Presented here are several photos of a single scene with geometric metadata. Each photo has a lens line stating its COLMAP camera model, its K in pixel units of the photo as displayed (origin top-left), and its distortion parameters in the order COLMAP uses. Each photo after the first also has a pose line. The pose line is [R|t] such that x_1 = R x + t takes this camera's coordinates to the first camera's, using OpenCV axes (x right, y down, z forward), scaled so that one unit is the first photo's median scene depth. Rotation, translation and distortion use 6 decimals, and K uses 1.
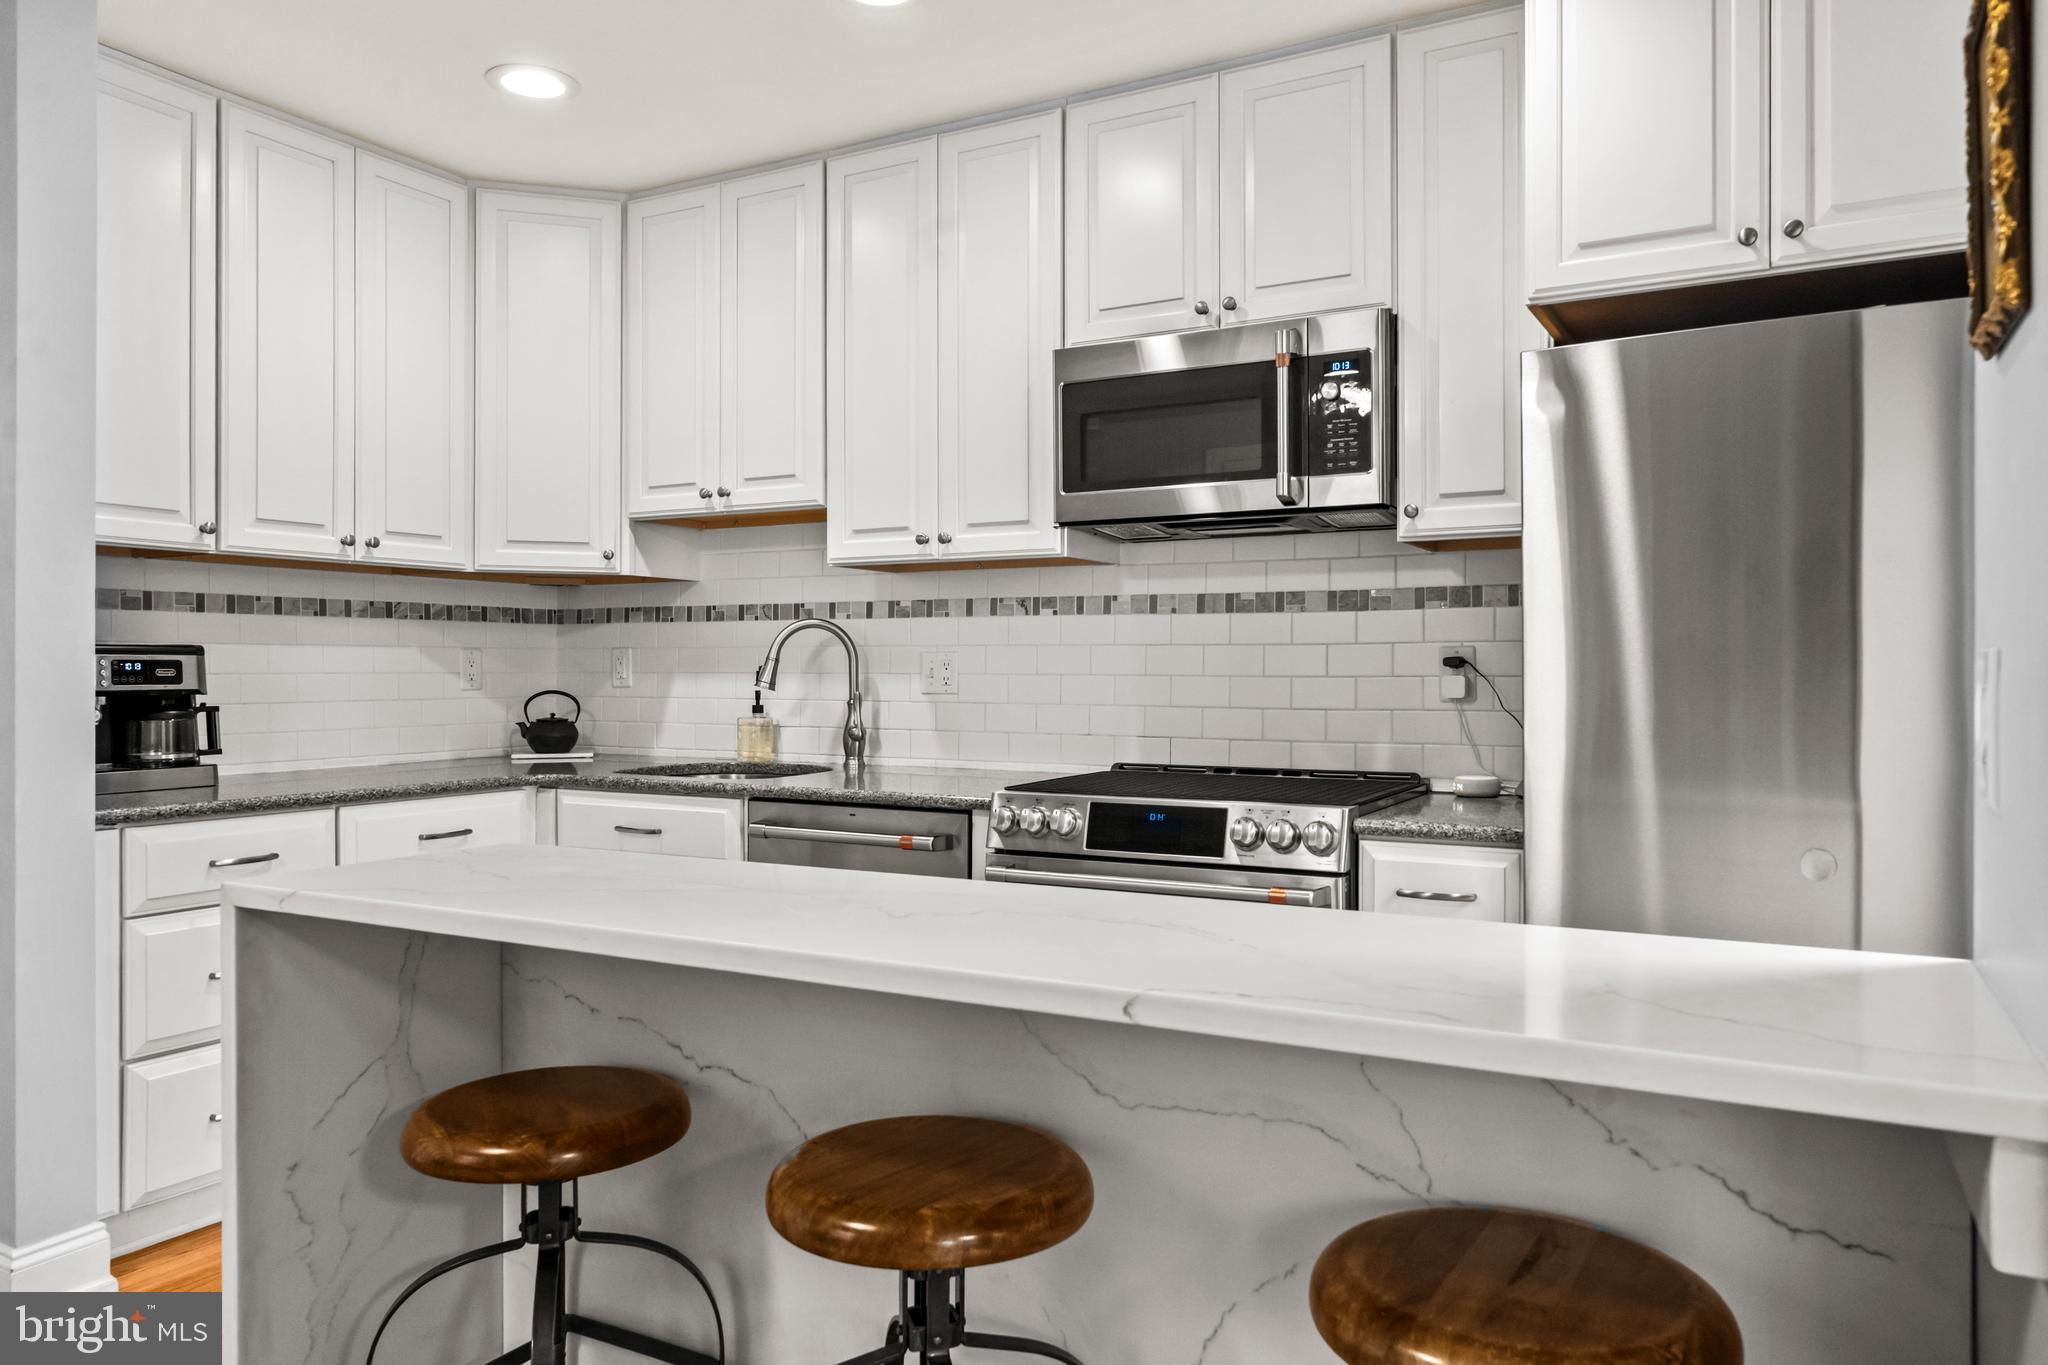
lens RADIAL K [[1388.2, 0, 1024.0], [0, 1388.2, 682.5], [0, 0, 1]] dist [0.003999, 0.001749]
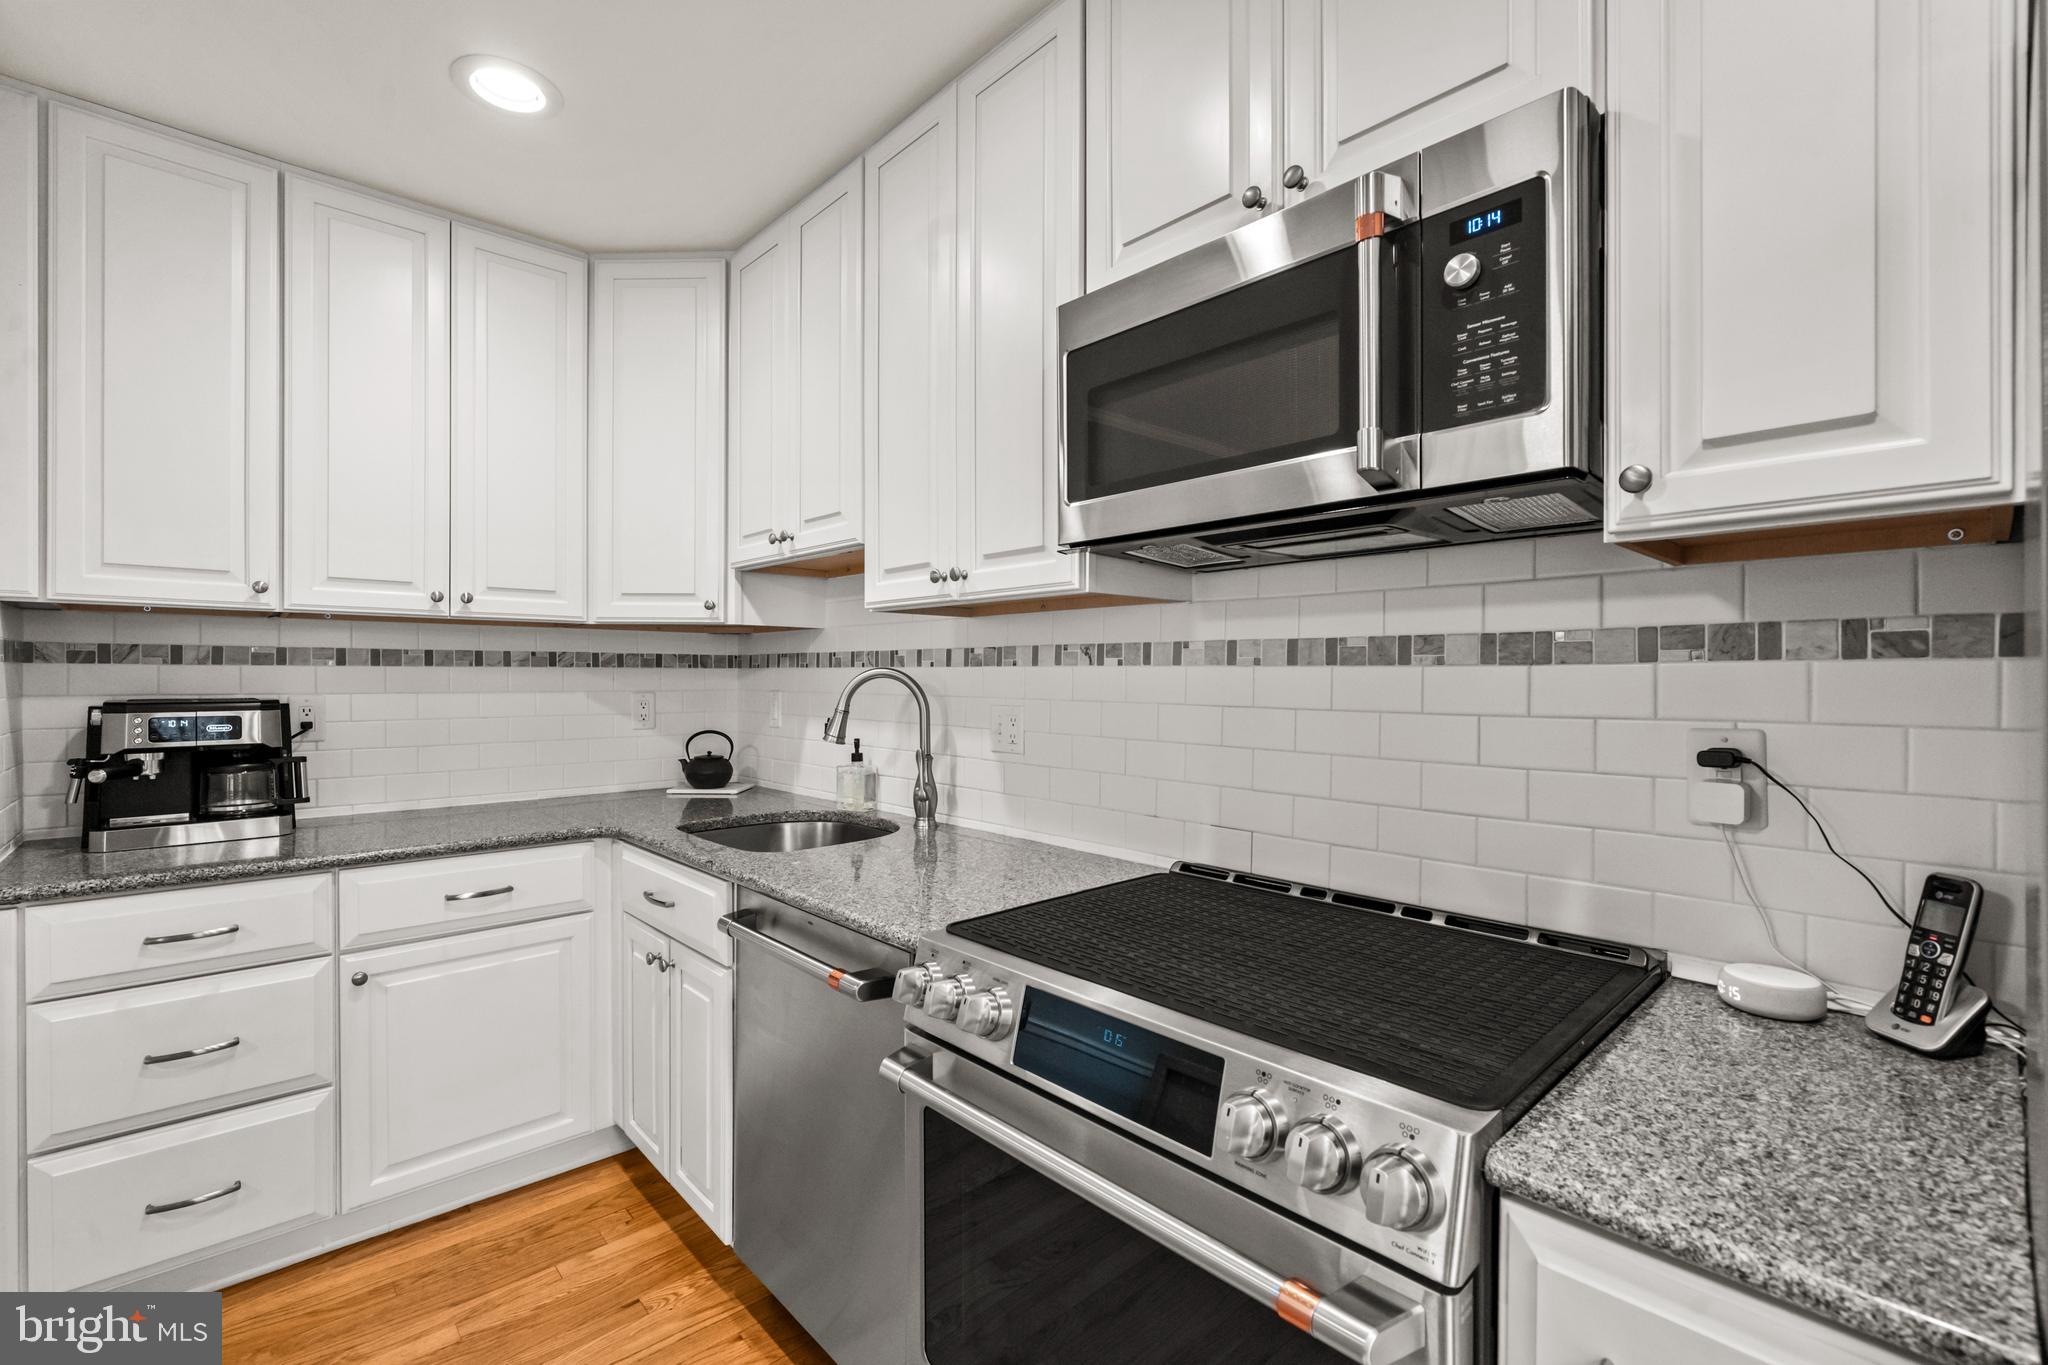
lens RADIAL K [[880.9, 0, 1024.0], [0, 880.9, 682.5], [0, 0, 1]] dist [-0.000576, -0.000554]
pose [[0.948464, 0.004818, -0.316849, 0.134219], [-0.005909, 0.999979, -0.002483, -0.037324], [0.316831, 0.004228, 0.948473, 0.495358]]
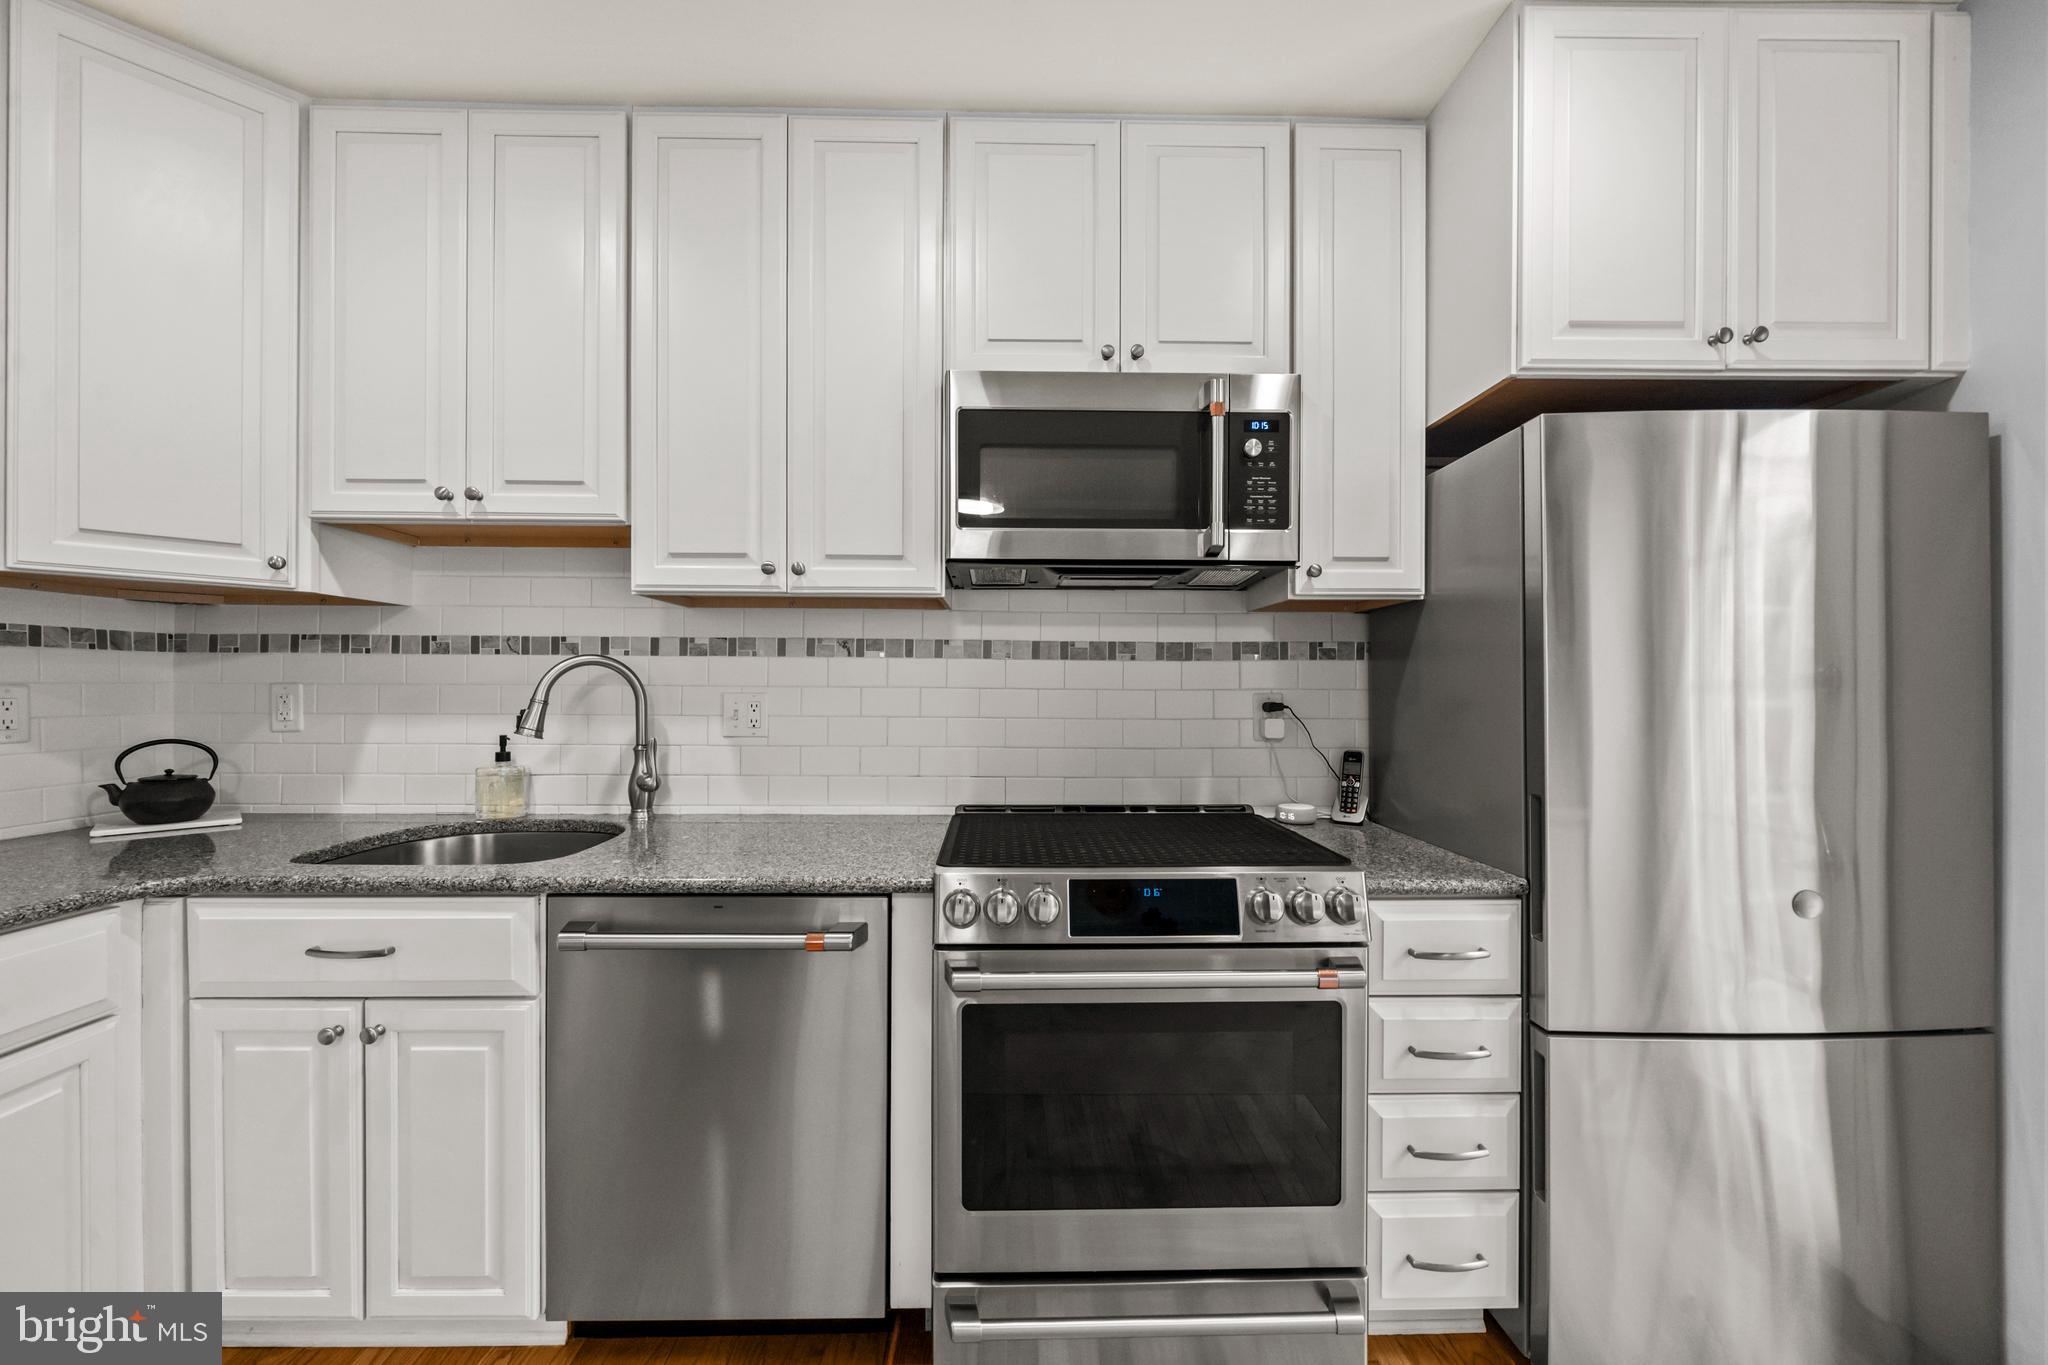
lens RADIAL K [[766.2, 0, 1009.7], [0, 766.2, 693.7], [0, 0, 1]] dist [-0.002216, -0.000247]
pose [[0.867565, -0.001259, 0.497323, -0.173615], [0.000148, 0.999997, 0.002274, -0.023800], [-0.497324, -0.001900, 0.867563, 0.479149]]
